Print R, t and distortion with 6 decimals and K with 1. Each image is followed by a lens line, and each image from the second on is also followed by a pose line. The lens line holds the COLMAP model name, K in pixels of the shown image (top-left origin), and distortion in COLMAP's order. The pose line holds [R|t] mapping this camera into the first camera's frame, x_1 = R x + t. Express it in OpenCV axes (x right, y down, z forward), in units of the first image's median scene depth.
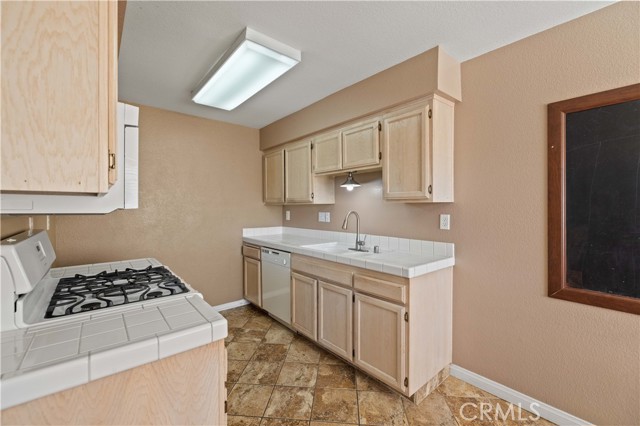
lens RADIAL K [[266.9, 0, 320.9], [0, 266.9, 211.5], [0, 0, 1]] dist [0.001476, -0.000508]
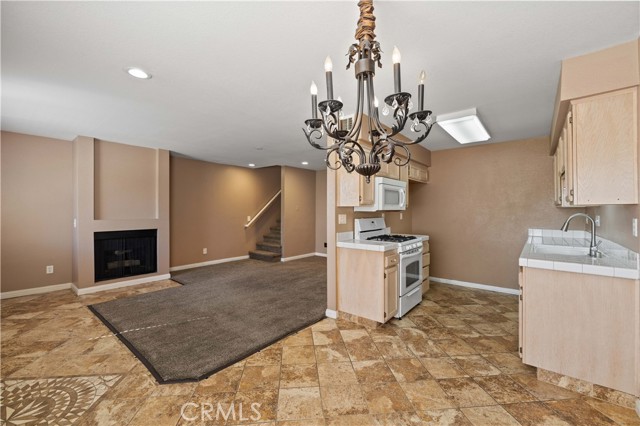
lens RADIAL K [[266.9, 0, 320.2], [0, 266.9, 210.3], [0, 0, 1]] dist [0.001476, -0.000508]
pose [[0.182562, 0.002495, -0.983191, 1.125534], [-0.015775, 0.999875, -0.000392, 0.001873], [0.983068, 0.015581, 0.182579, -0.132097]]
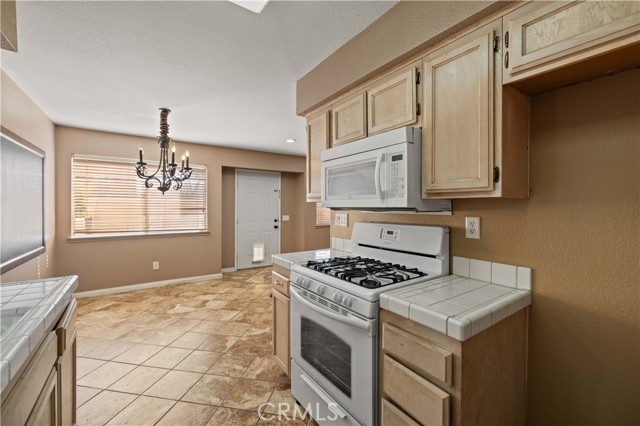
lens RADIAL K [[266.9, 0, 319.5], [0, 266.9, 207.9], [0, 0, 1]] dist [0.001476, -0.000508]
pose [[-0.995288, -0.005230, 0.096820, -0.435645], [-0.003428, 0.999818, 0.018772, -0.022241], [-0.096900, 0.018352, -0.995125, 1.437805]]
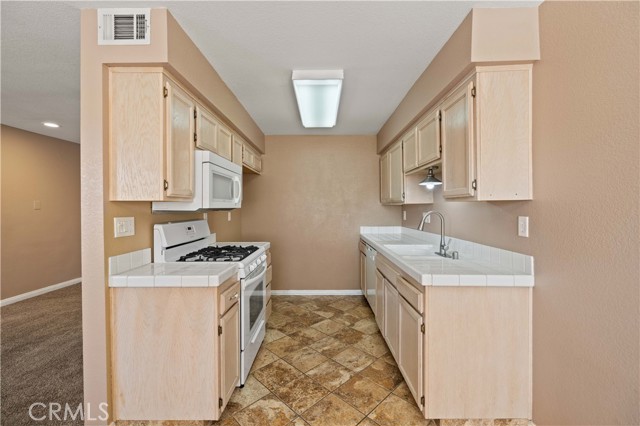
lens RADIAL K [[266.9, 0, 320.8], [0, 266.9, 210.3], [0, 0, 1]] dist [0.001476, -0.000508]
pose [[0.760171, 0.005094, -0.649703, 0.525308], [-0.008336, 0.999963, -0.001913, 0.000760], [0.649670, 0.006870, 0.760185, 0.069639]]
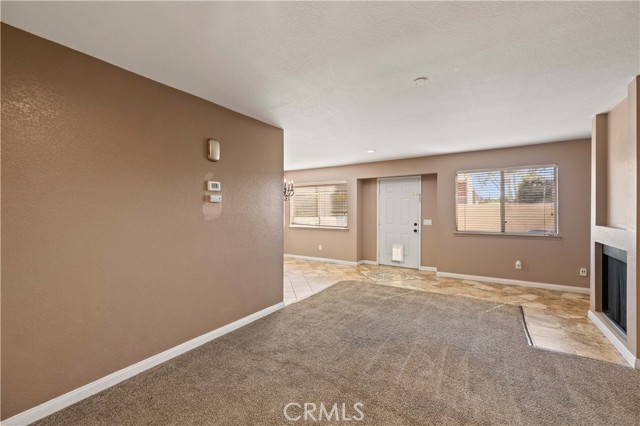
lens RADIAL K [[266.9, 0, 321.0], [0, 266.9, 209.3], [0, 0, 1]] dist [0.001476, -0.000508]
pose [[-0.286381, 0.004110, 0.958107, -2.124541], [0.013760, 0.999905, -0.000177, -0.006034], [-0.958017, 0.013133, -0.286411, 0.452070]]
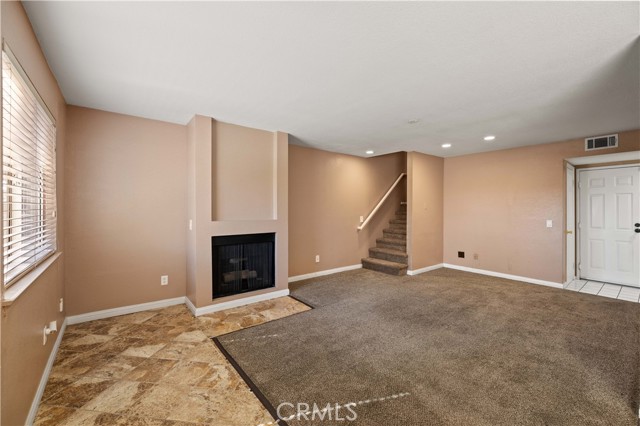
lens RADIAL K [[266.9, 0, 319.3], [0, 266.9, 208.9], [0, 0, 1]] dist [0.001476, -0.000508]
pose [[-0.037329, 0.002503, -0.999300, 0.411505], [-0.016520, 0.999859, 0.003122, 0.013724], [0.999166, 0.016625, -0.037282, -0.733640]]
